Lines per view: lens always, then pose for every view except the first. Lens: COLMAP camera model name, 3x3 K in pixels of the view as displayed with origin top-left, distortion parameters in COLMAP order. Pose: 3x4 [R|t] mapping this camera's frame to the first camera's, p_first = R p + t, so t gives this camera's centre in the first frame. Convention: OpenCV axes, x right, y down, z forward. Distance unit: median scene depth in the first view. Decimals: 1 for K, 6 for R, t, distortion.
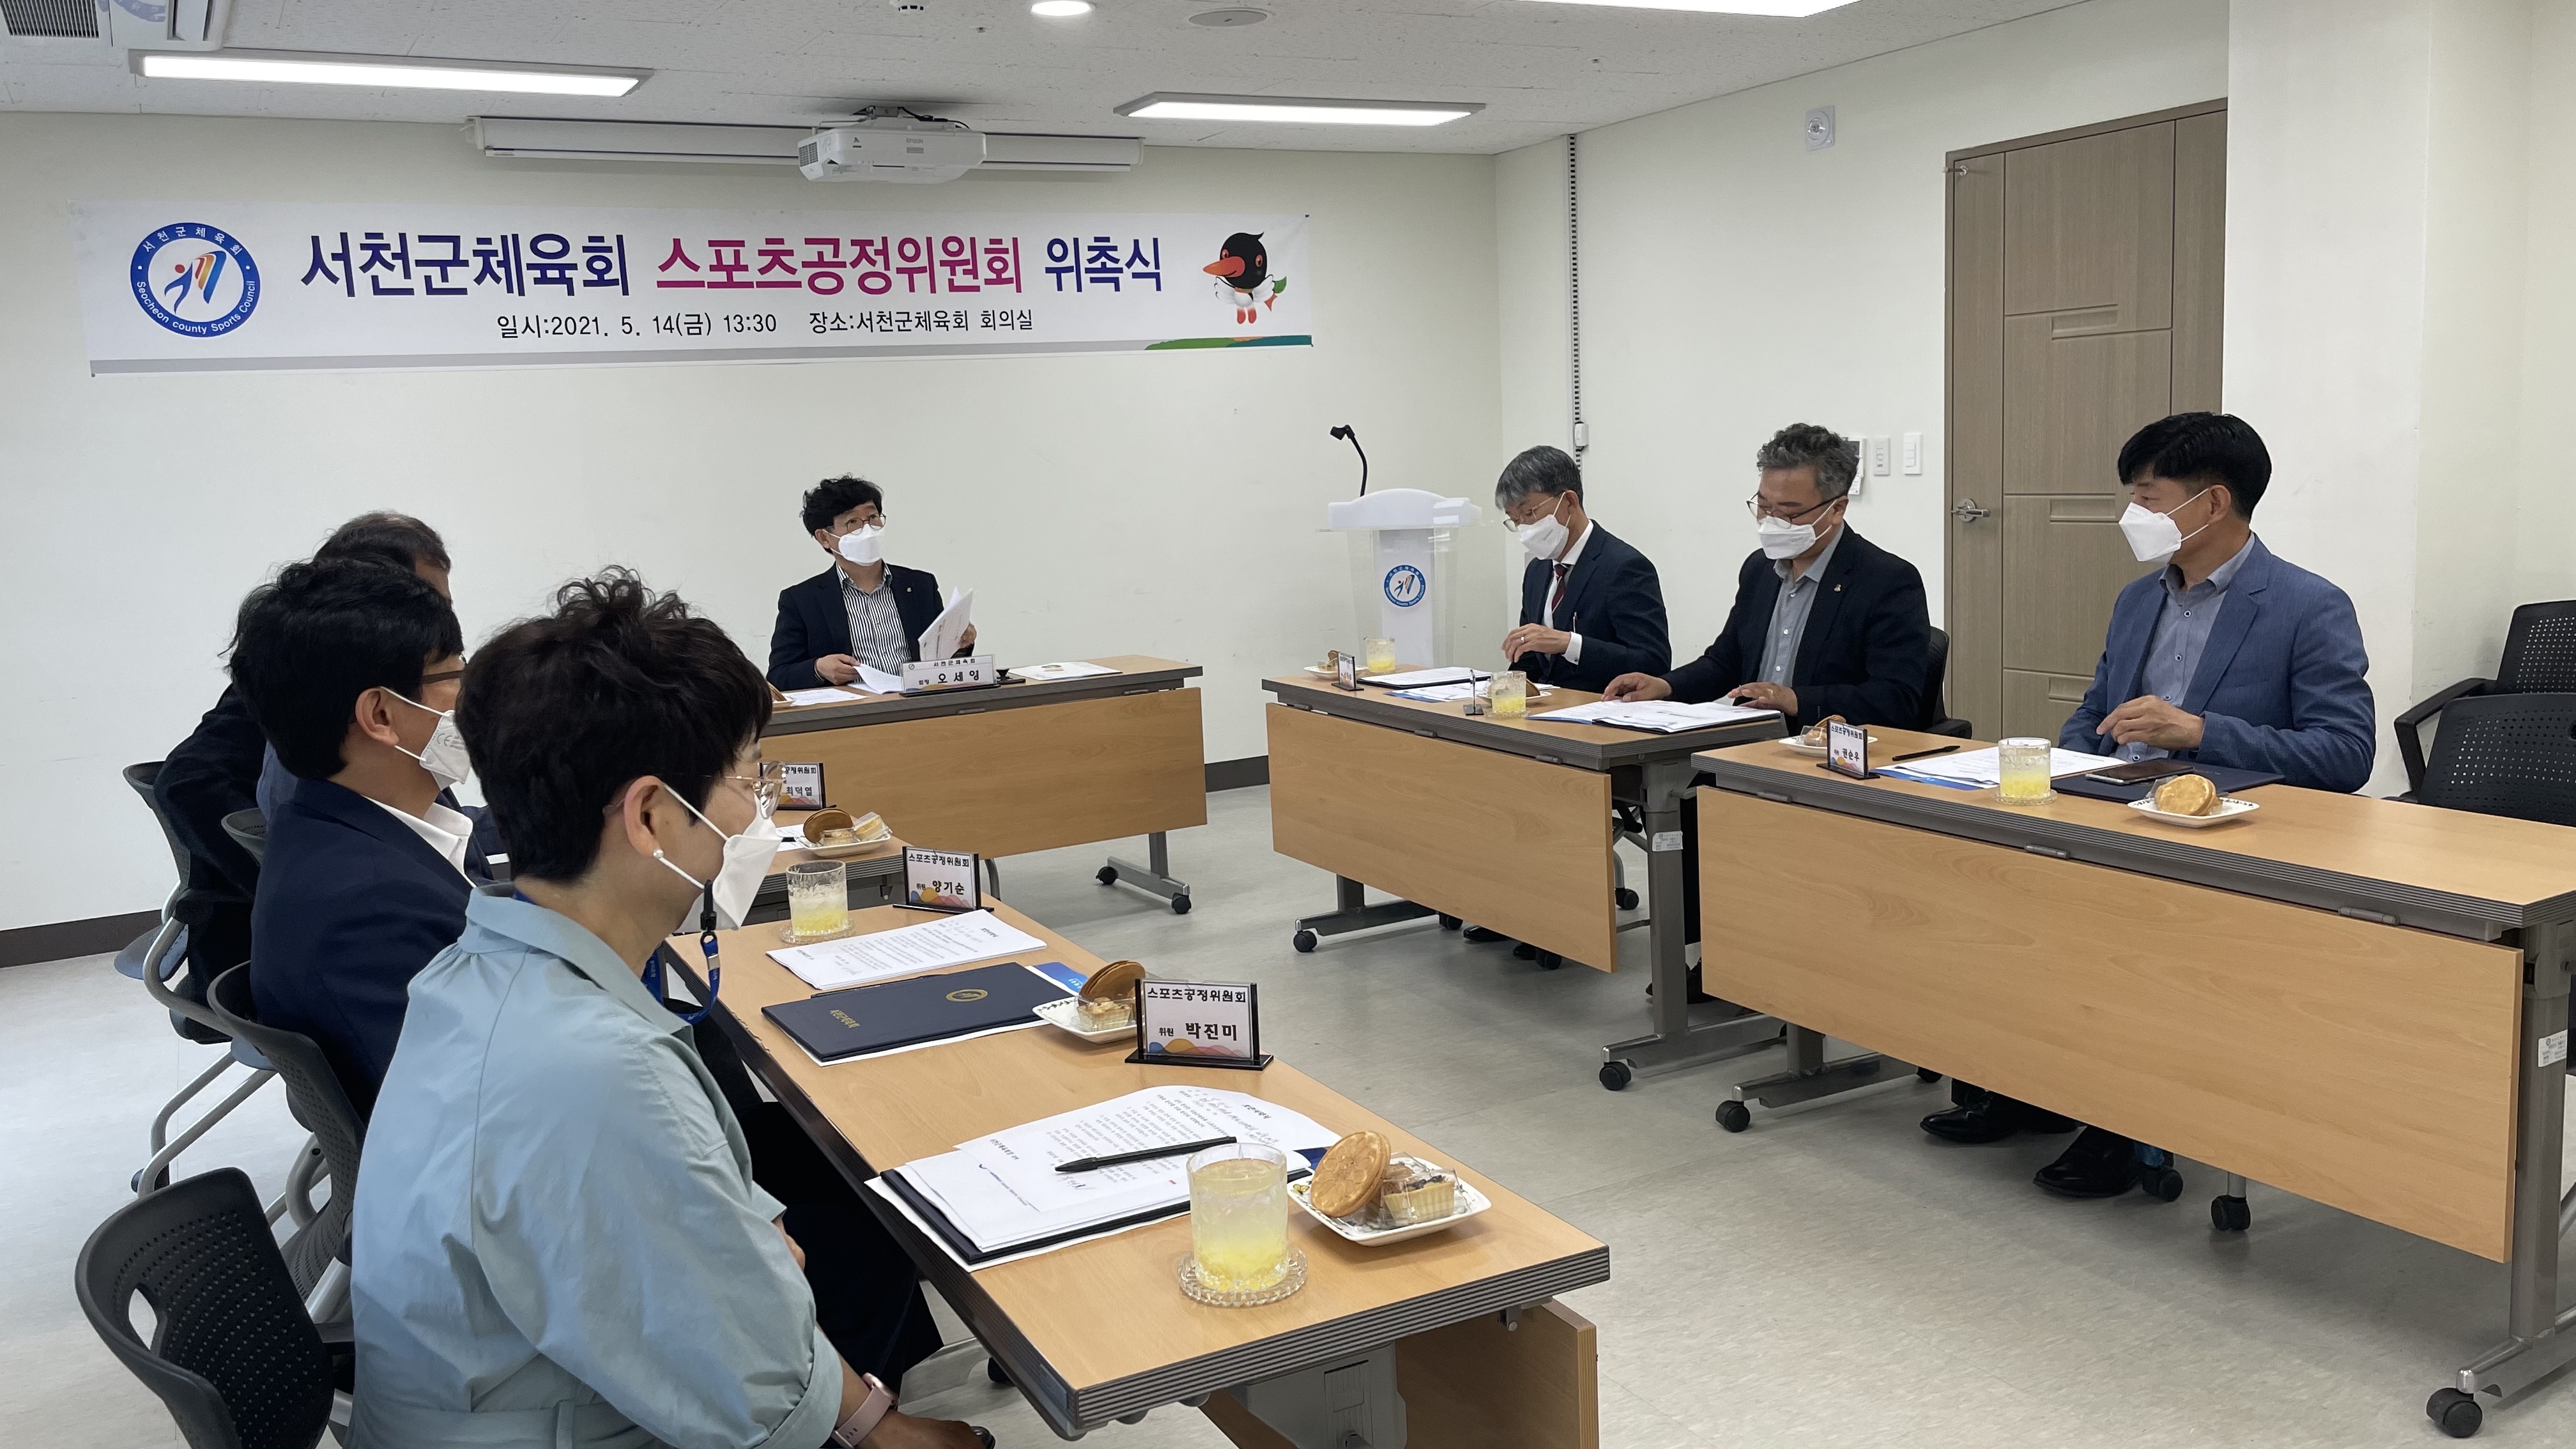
lens RADIAL K [[1990.8, 0, 1288.0], [0, 1990.8, 724.5], [0, 0, 1]] dist [0.105064, -0.160760]
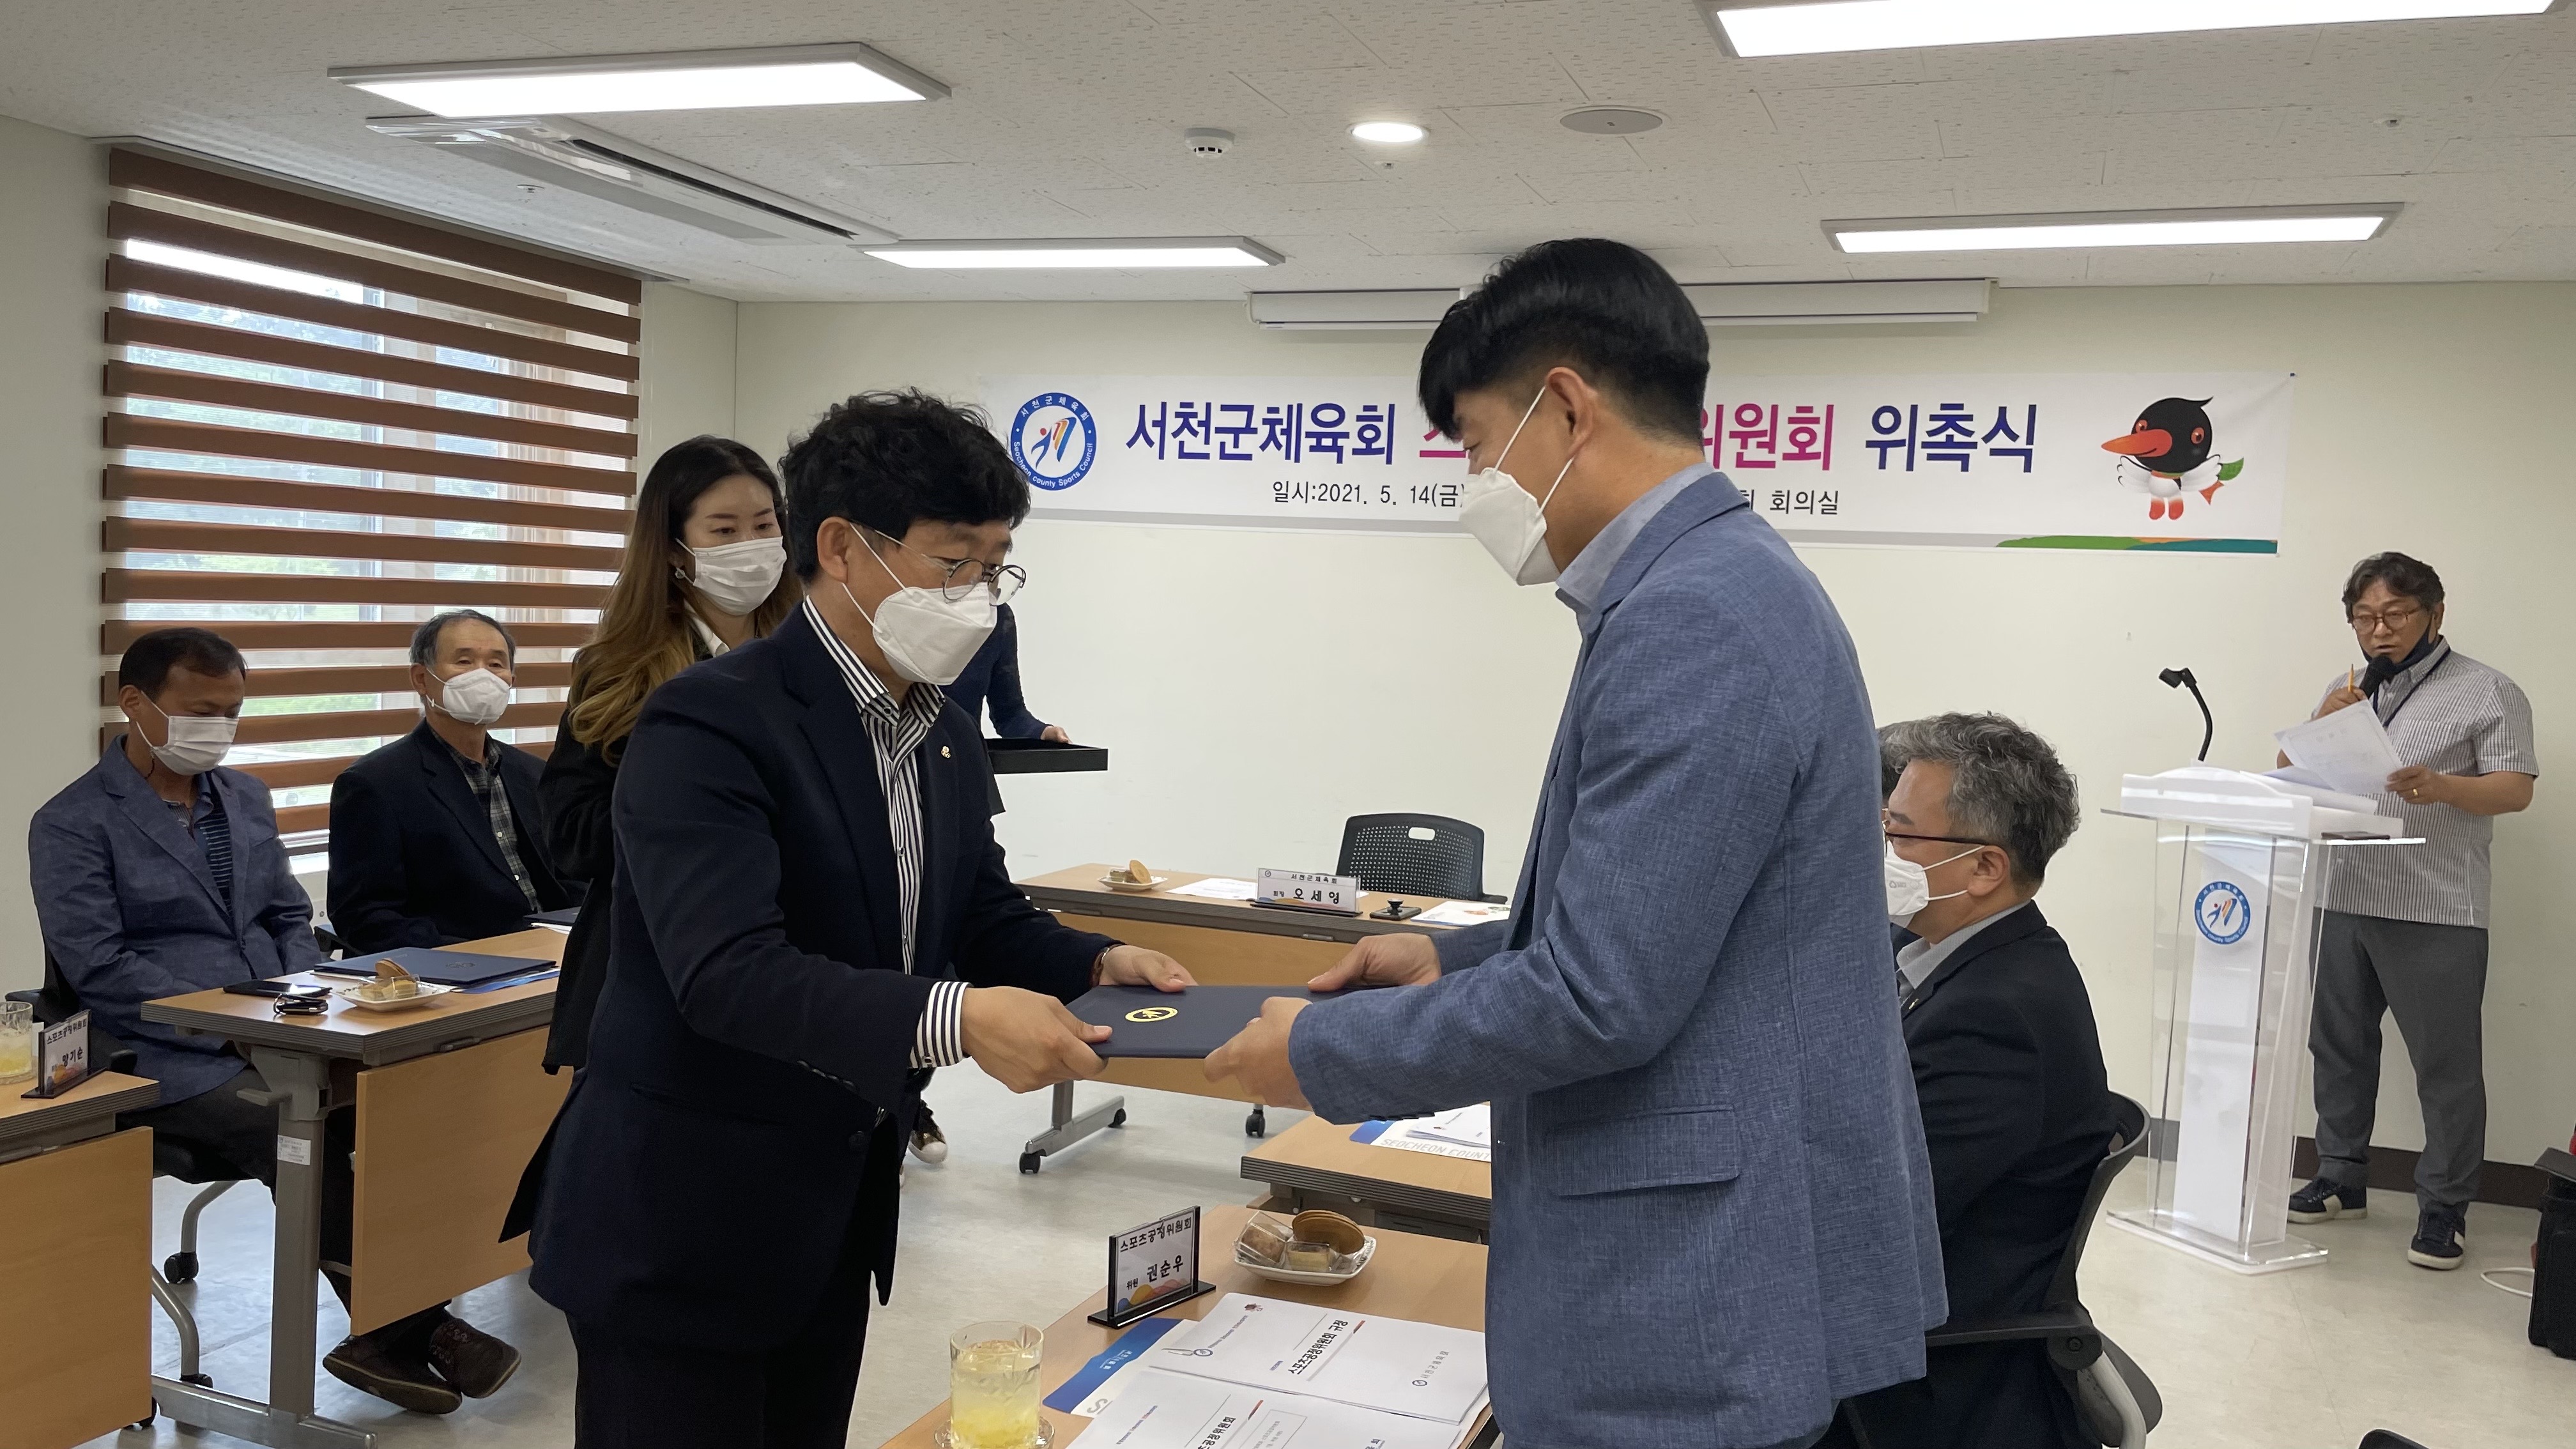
lens RADIAL K [[1990.8, 0, 1288.0], [0, 1990.8, 724.5], [0, 0, 1]] dist [0.105064, -0.160760]
pose [[0.640260, 0.124392, -0.758019, 0.392773], [-0.188586, 0.982055, 0.001869, -0.079565], [0.744649, 0.141755, 0.652230, 0.341006]]
